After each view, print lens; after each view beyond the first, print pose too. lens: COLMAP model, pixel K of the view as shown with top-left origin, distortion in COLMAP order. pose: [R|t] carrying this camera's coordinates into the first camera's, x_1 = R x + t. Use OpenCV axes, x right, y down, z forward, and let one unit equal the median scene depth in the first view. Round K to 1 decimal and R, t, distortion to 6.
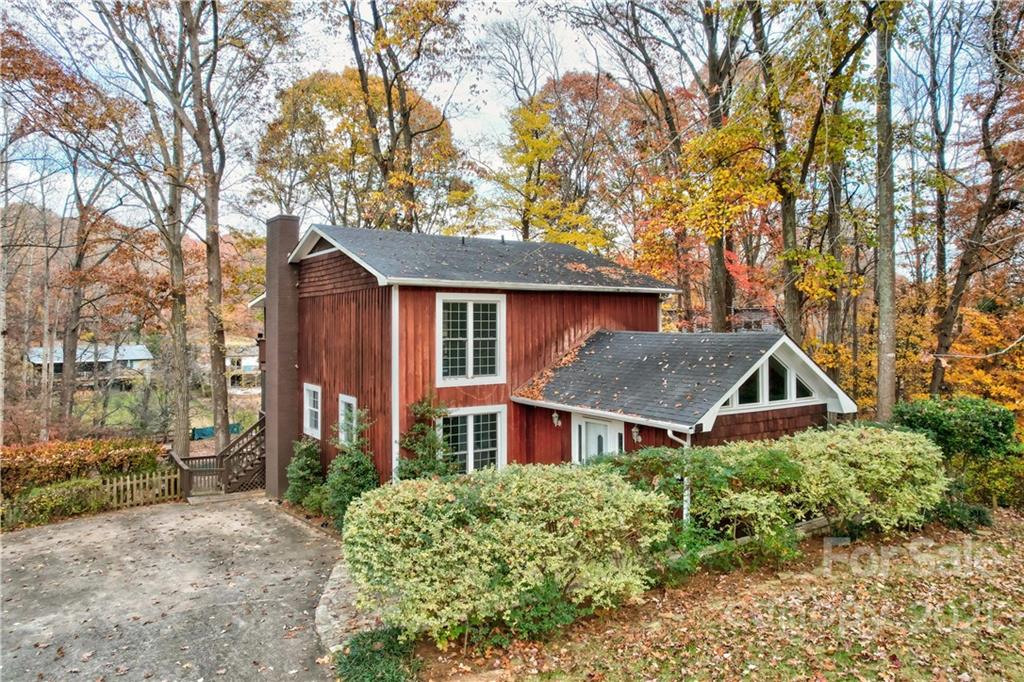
lens RADIAL K [[675.2, 0, 512.6], [0, 675.2, 312.6], [0, 0, 1]] dist [-0.032470, 0.005266]
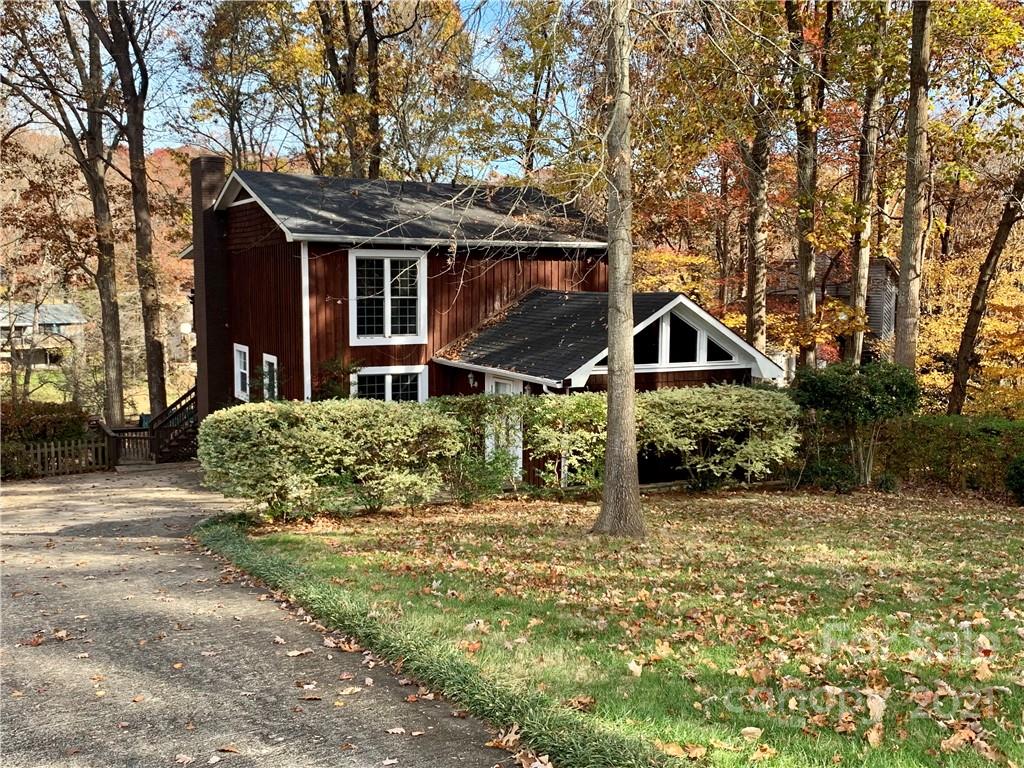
lens RADIAL K [[990.9, 0, 512.0], [0, 990.9, 384.0], [0, 0, 1]] dist [0.125051, -0.267010]
pose [[0.995386, 0.016218, -0.094574, 0.252813], [-0.004521, 0.992445, 0.122604, -0.012869], [0.095848, -0.121611, 0.987939, -0.409708]]
